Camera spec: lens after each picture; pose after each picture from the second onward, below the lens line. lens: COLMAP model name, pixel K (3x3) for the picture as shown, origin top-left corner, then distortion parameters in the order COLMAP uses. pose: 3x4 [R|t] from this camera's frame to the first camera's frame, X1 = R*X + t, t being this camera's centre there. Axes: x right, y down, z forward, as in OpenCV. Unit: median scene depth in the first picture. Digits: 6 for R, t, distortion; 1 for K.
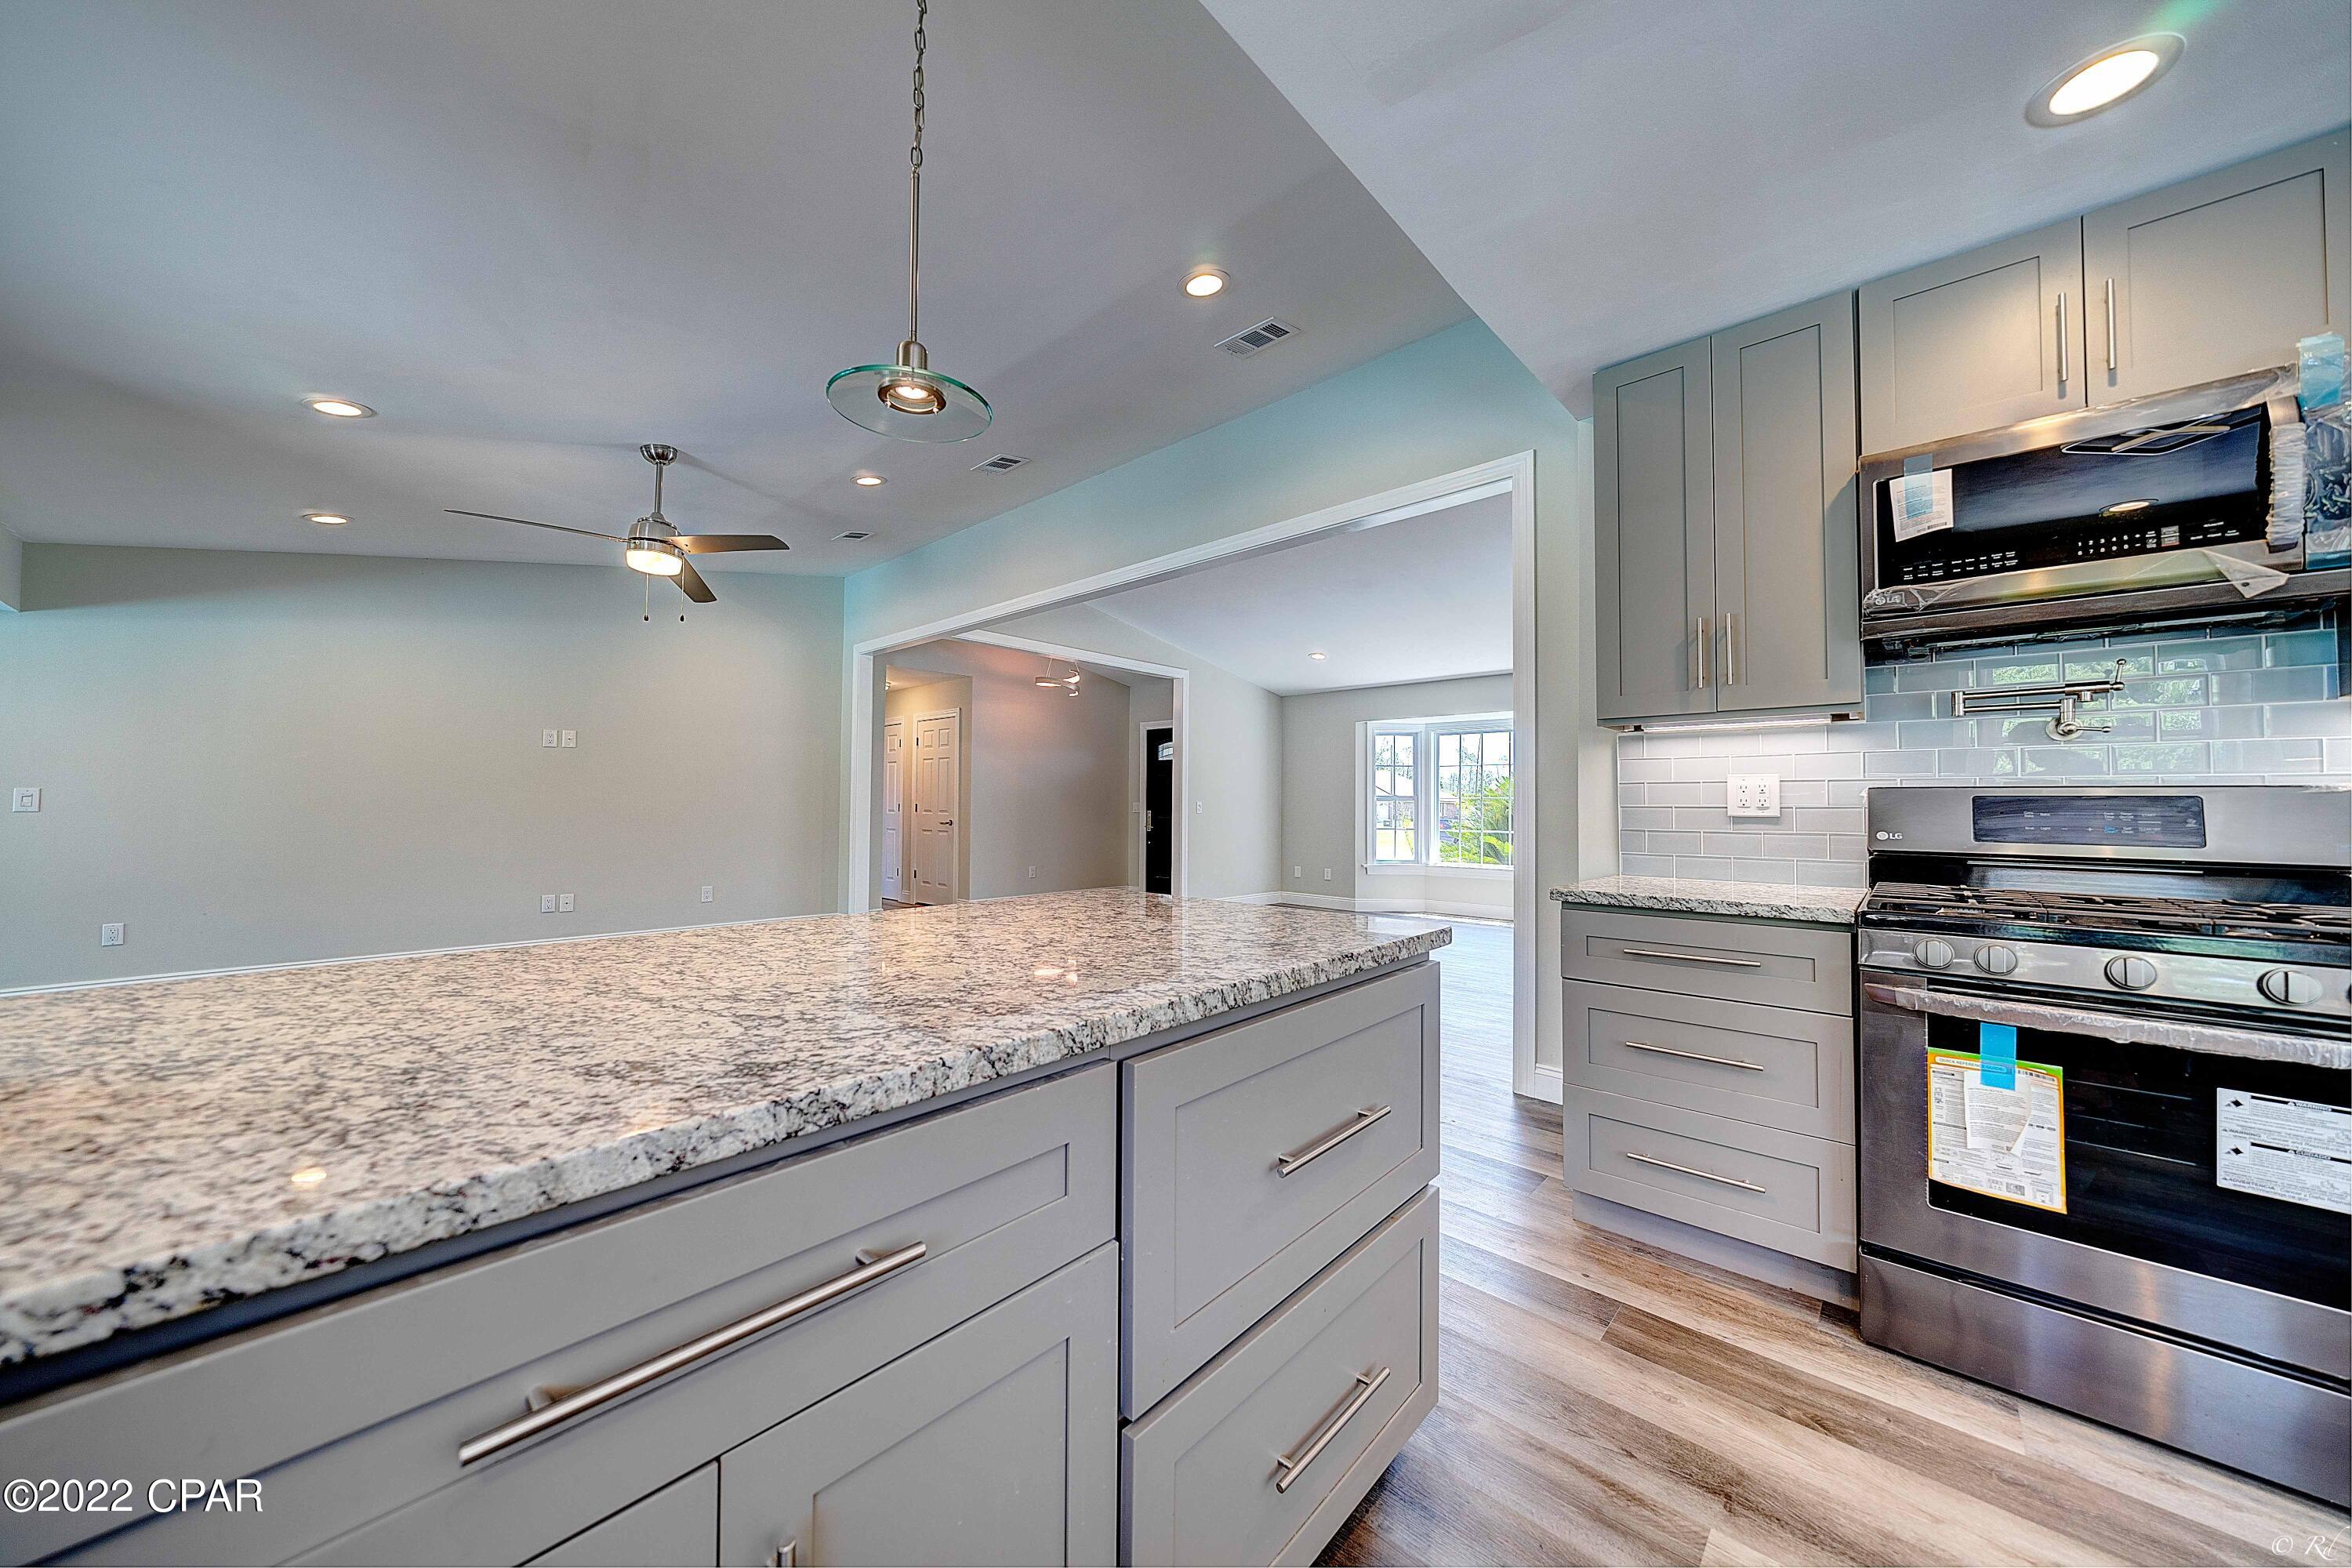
lens RADIAL K [[801.8, 0, 1174.1], [0, 801.8, 785.5], [0, 0, 1]] dist [-0.006297, 0.000091]
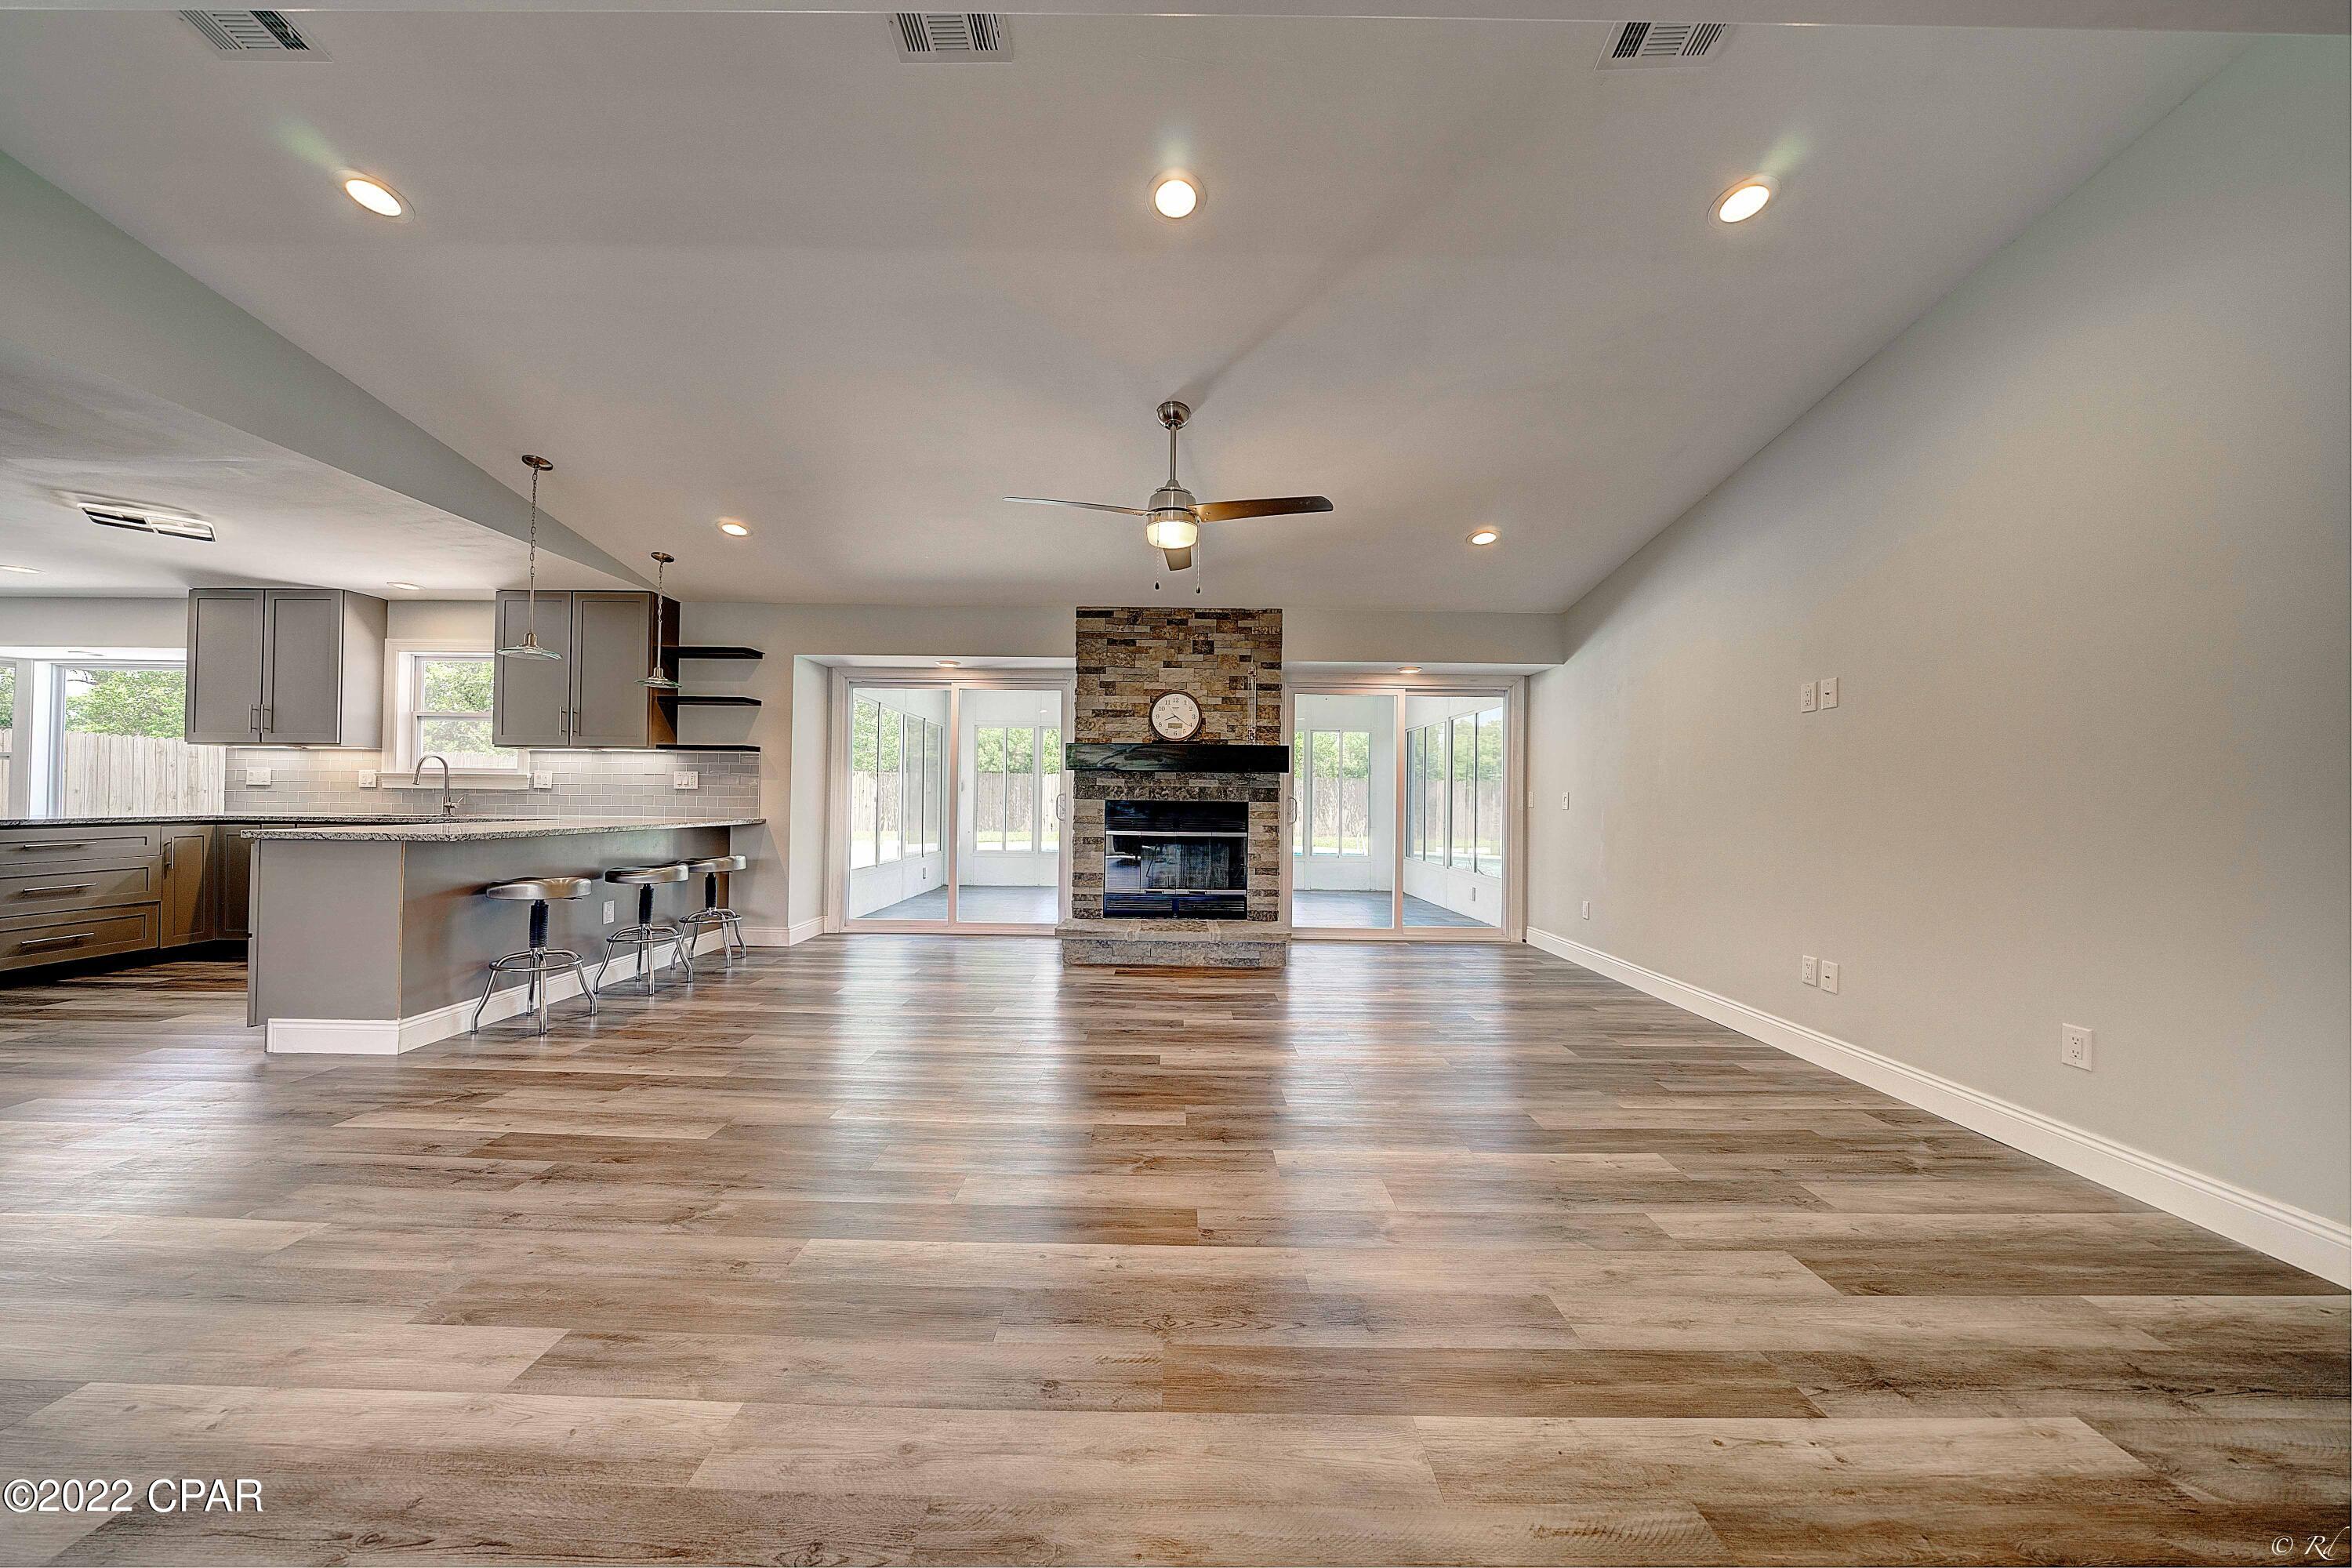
lens RADIAL K [[801.8, 0, 1174.1], [0, 801.8, 785.5], [0, 0, 1]] dist [-0.006297, 0.000091]
pose [[-0.731757, -0.027197, -0.681023, -0.010544], [-0.001603, 0.999269, -0.038184, 0.021371], [0.681564, -0.026850, -0.731266, 0.750006]]
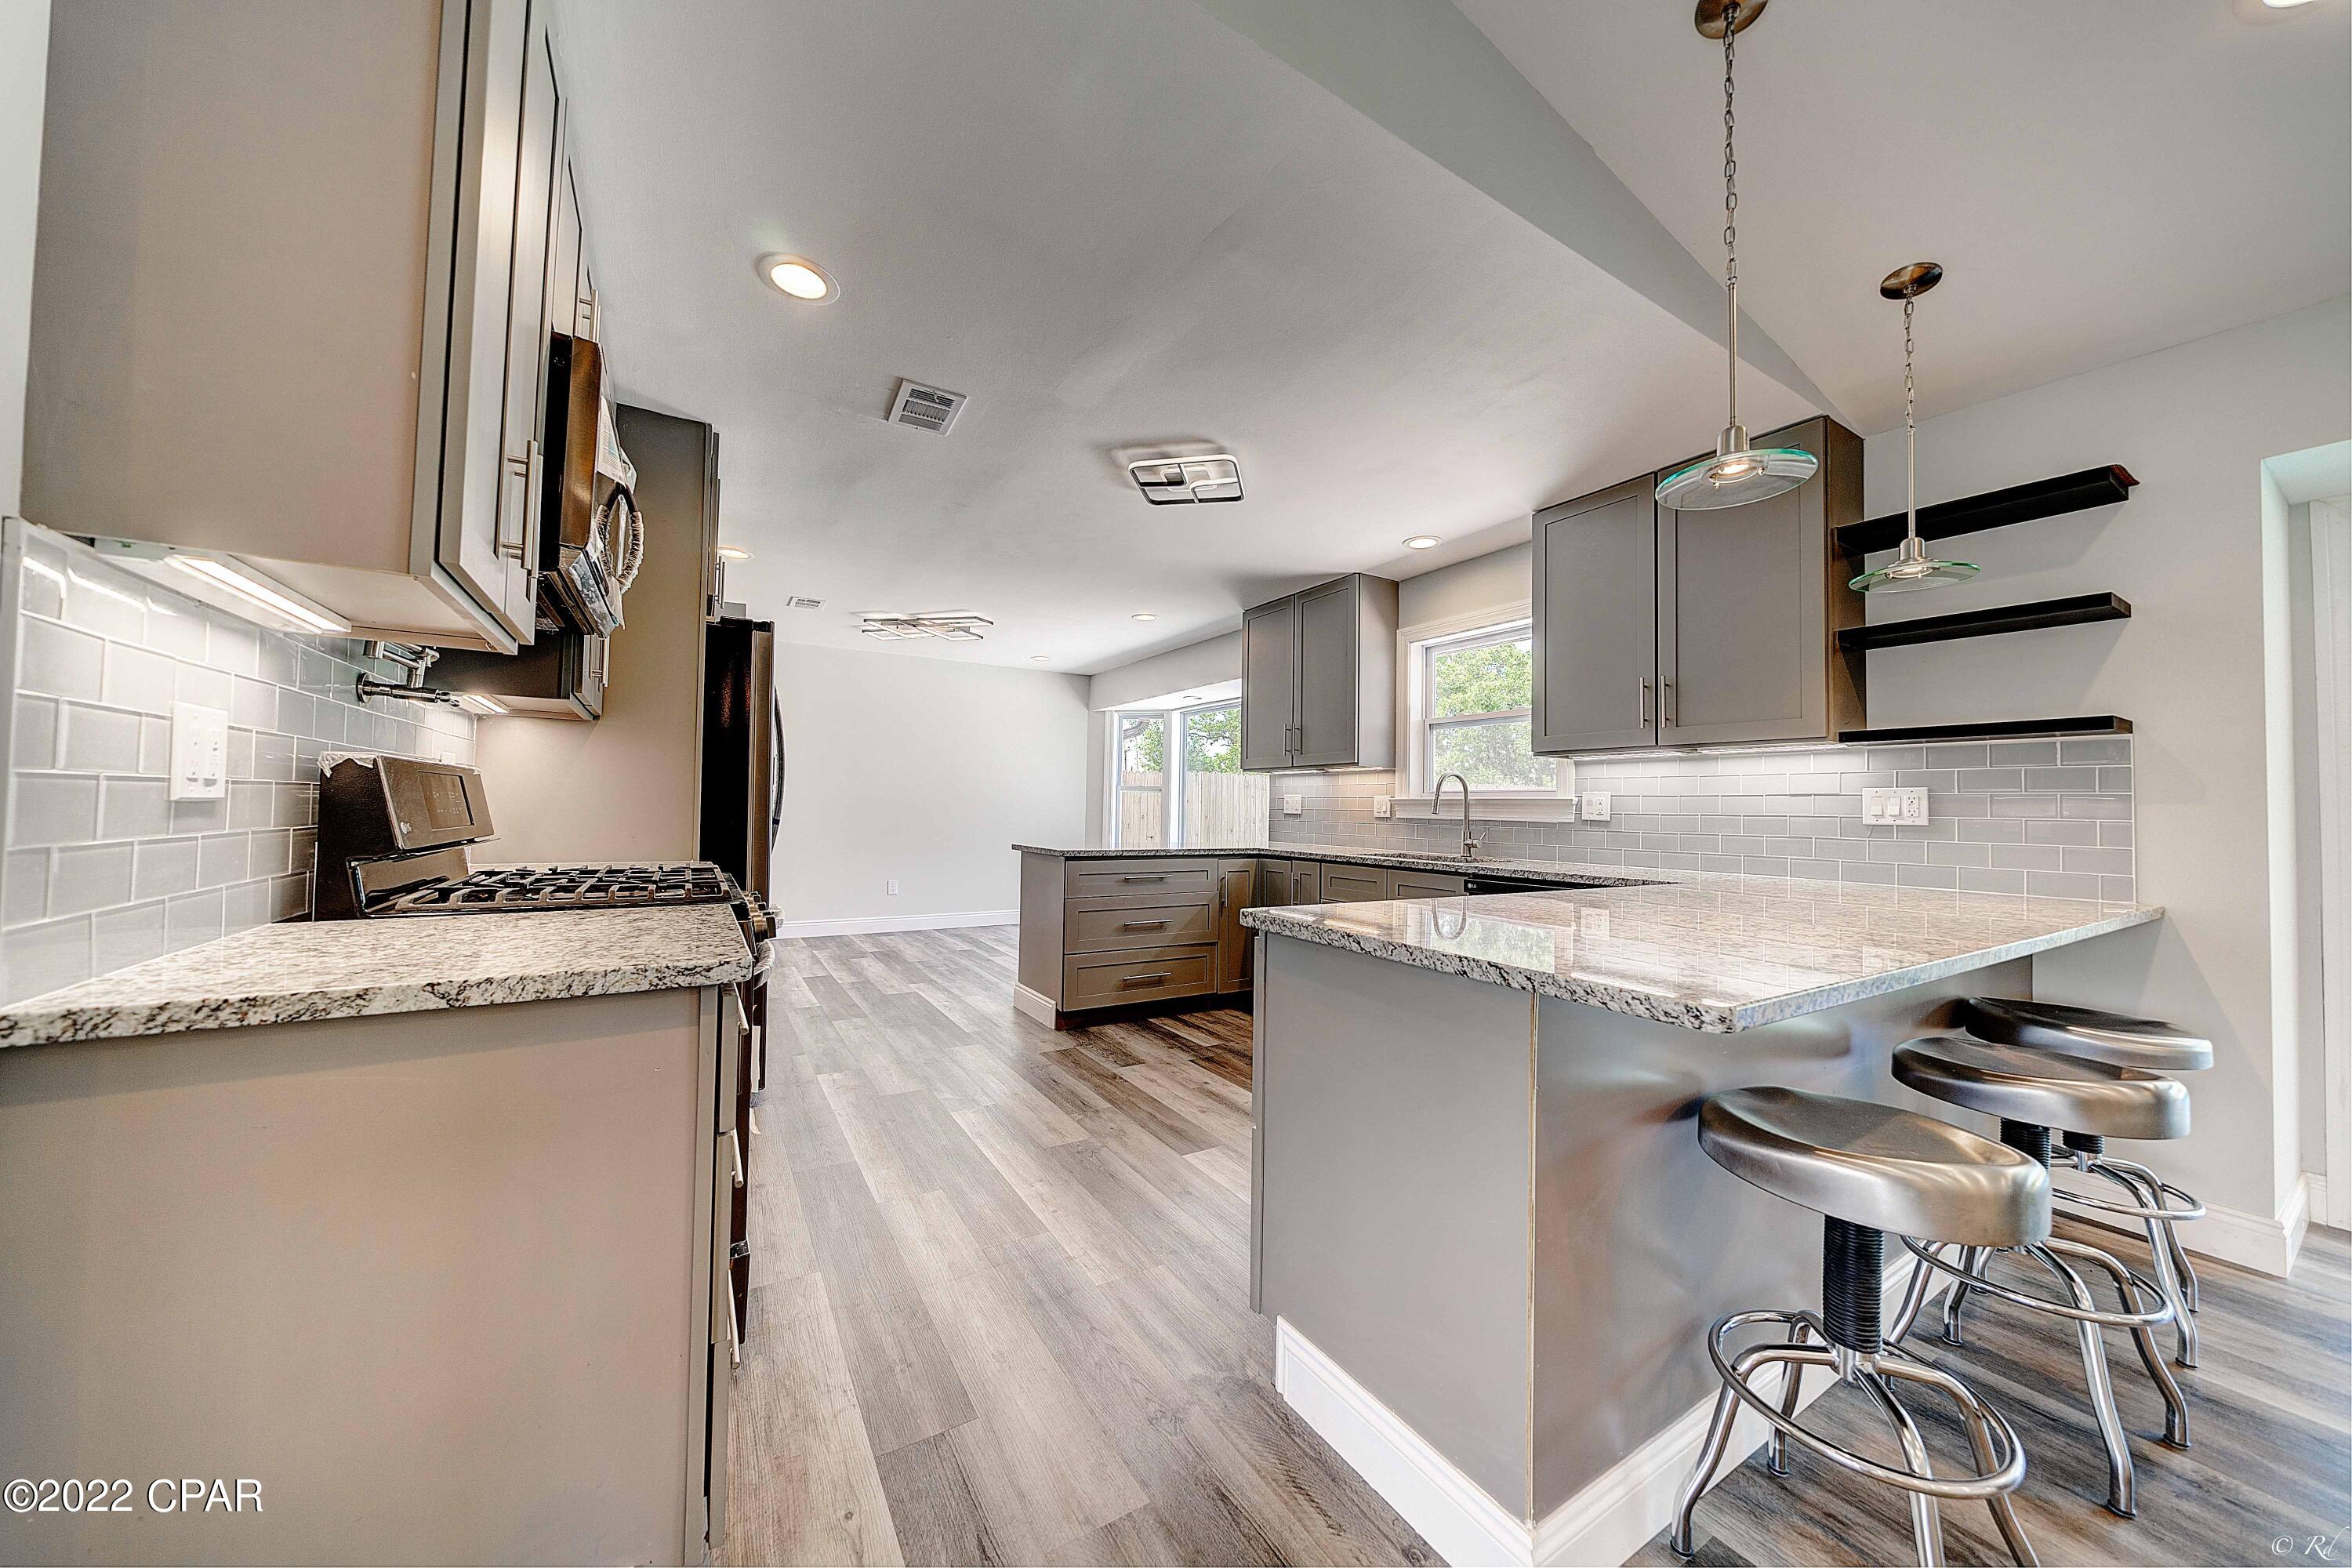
lens RADIAL K [[801.8, 0, 1174.1], [0, 801.8, 785.5], [0, 0, 1]] dist [-0.006297, 0.000091]
pose [[-0.963890, -0.018433, 0.265661, 0.021747], [-0.033202, 0.998136, -0.051208, 0.009355], [-0.264222, -0.058180, -0.962706, 0.354273]]
